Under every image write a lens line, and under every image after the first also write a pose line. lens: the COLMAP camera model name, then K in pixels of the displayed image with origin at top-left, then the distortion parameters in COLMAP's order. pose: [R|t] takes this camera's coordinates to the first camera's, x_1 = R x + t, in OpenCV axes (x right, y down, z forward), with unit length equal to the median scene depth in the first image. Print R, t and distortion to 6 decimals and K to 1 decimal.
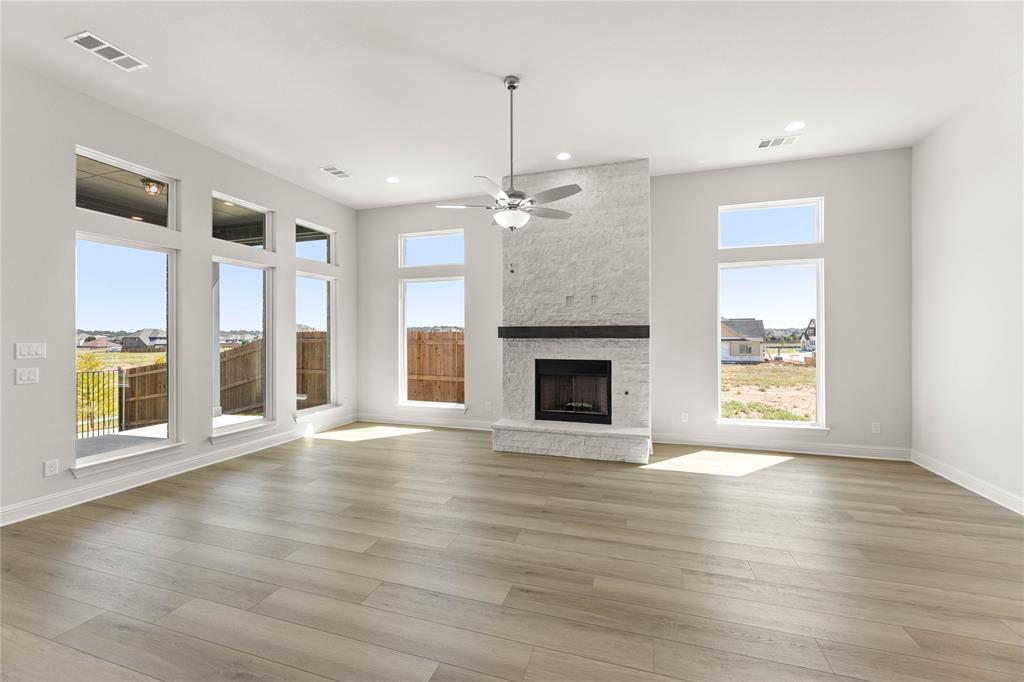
lens RADIAL K [[411.8, 0, 506.0], [0, 411.8, 335.3], [0, 0, 1]] dist [-0.008571, 0.000018]
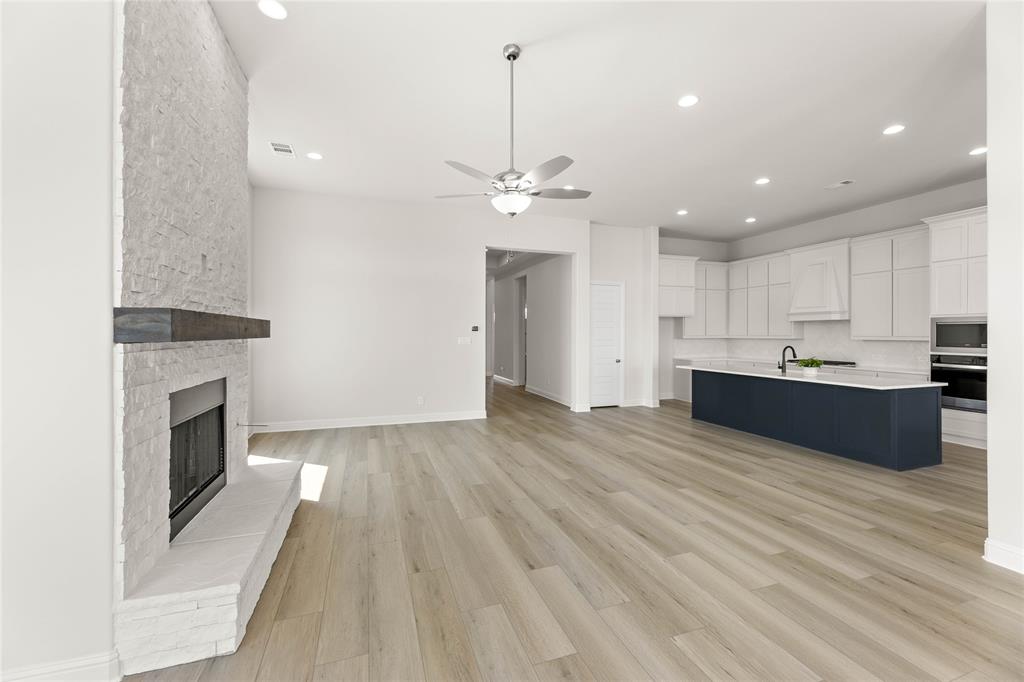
lens RADIAL K [[411.8, 0, 506.0], [0, 411.8, 335.3], [0, 0, 1]] dist [-0.008571, 0.000018]
pose [[-0.598162, -0.001352, 0.801374, -0.465669], [-0.000249, 0.999999, 0.001502, 0.000420], [-0.801375, 0.000699, -0.598162, 1.037042]]
